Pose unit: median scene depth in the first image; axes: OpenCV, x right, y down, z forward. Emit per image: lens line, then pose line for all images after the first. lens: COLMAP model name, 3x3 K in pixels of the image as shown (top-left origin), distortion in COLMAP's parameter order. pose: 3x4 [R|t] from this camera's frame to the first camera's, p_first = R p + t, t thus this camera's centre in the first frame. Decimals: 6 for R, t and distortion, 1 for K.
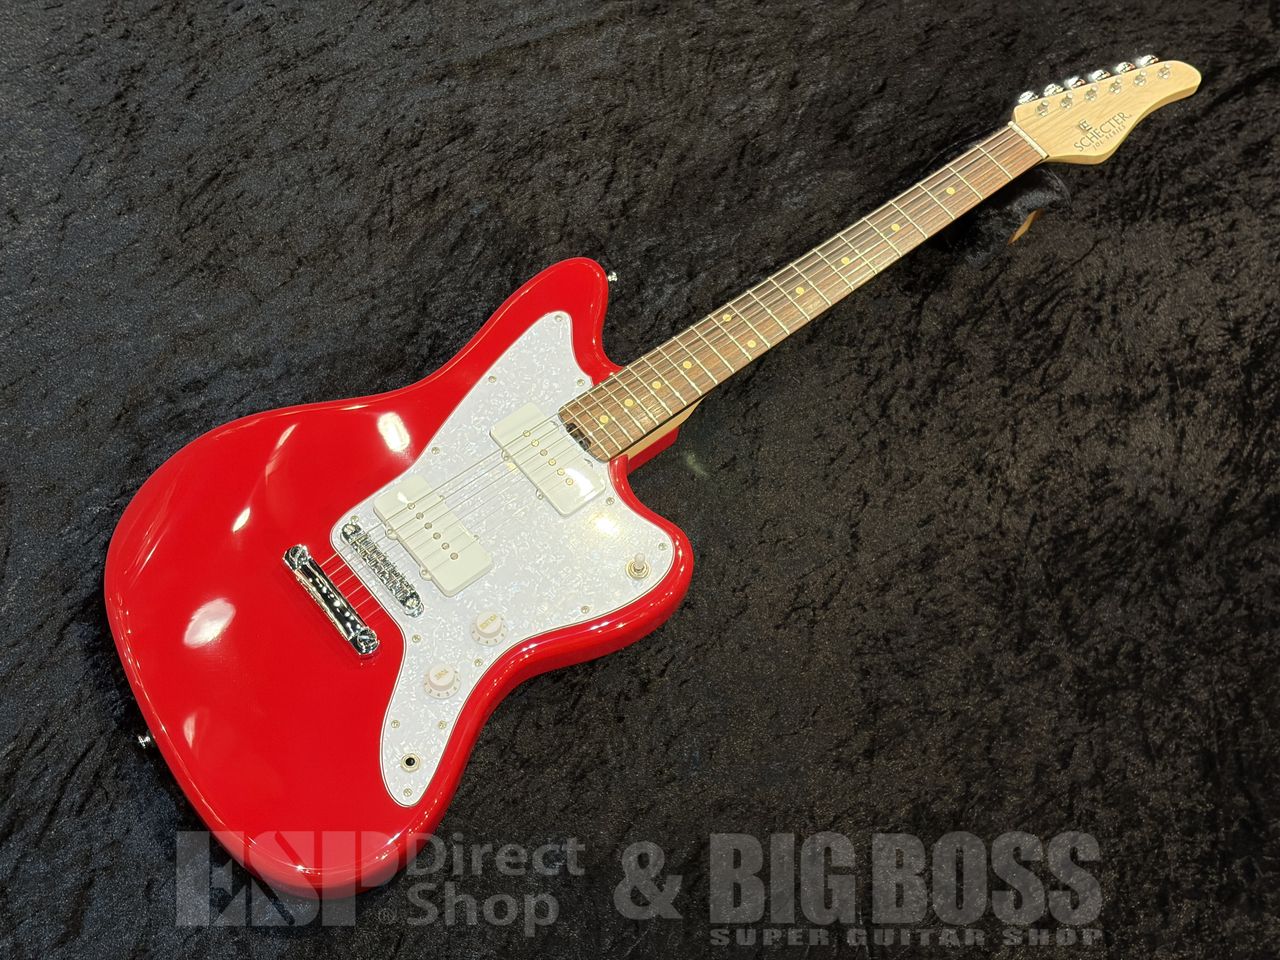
lens RADIAL K [[1984.0, 0, 649.1], [0, 1984.0, 476.7], [0, 0, 1]] dist [0.109756, 0.000000]
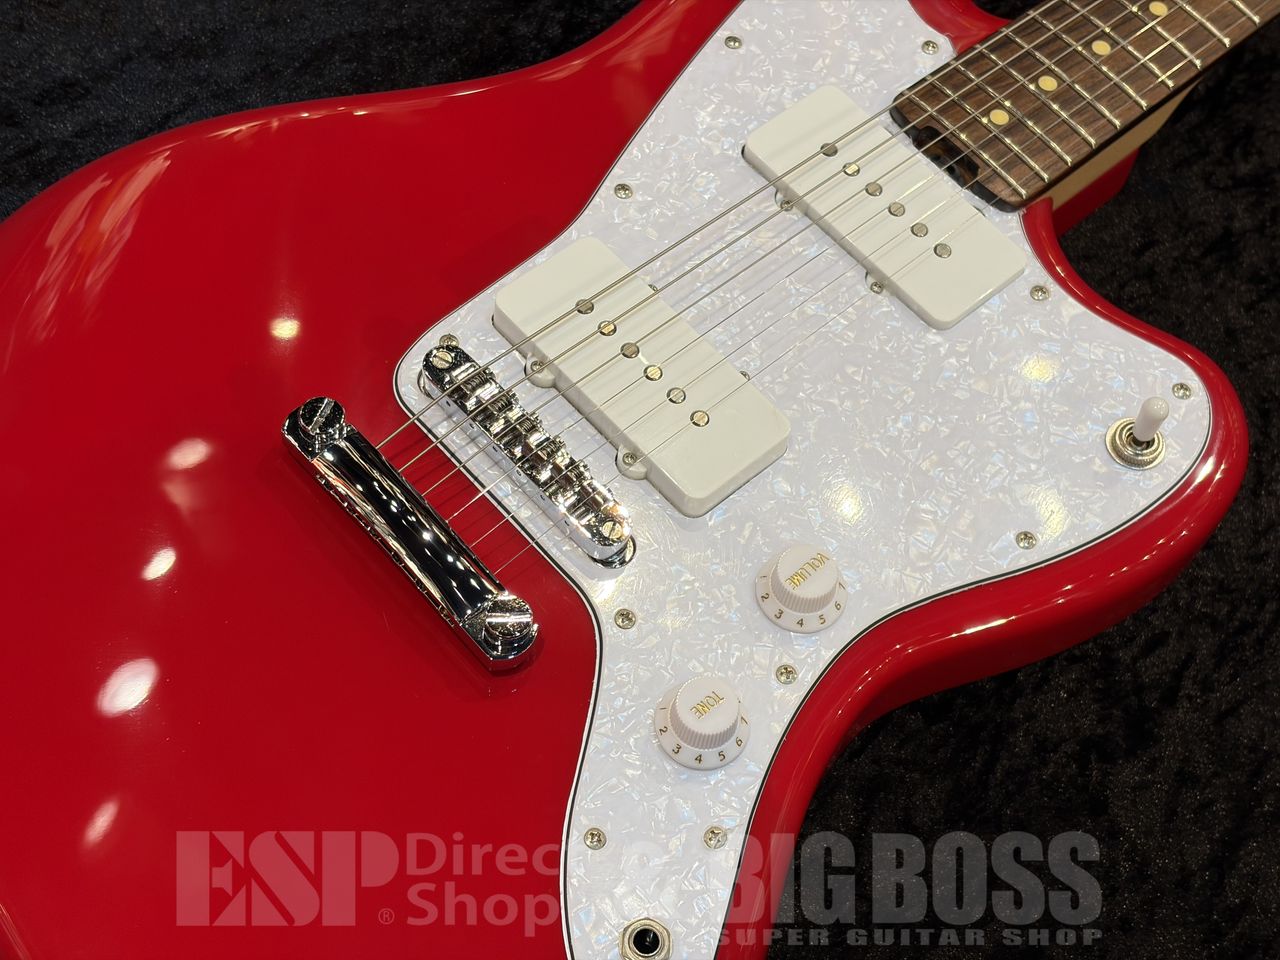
lens RADIAL K [[1984.0, 0, 623.5], [0, 1984.0, 470.4], [0, 0, 1]] dist [0.109756, 0.000000]
pose [[0.999283, -0.028611, 0.024807, -0.110246], [0.029468, 0.998956, -0.034904, 0.057254], [-0.023783, 0.035610, 0.999083, 0.525647]]
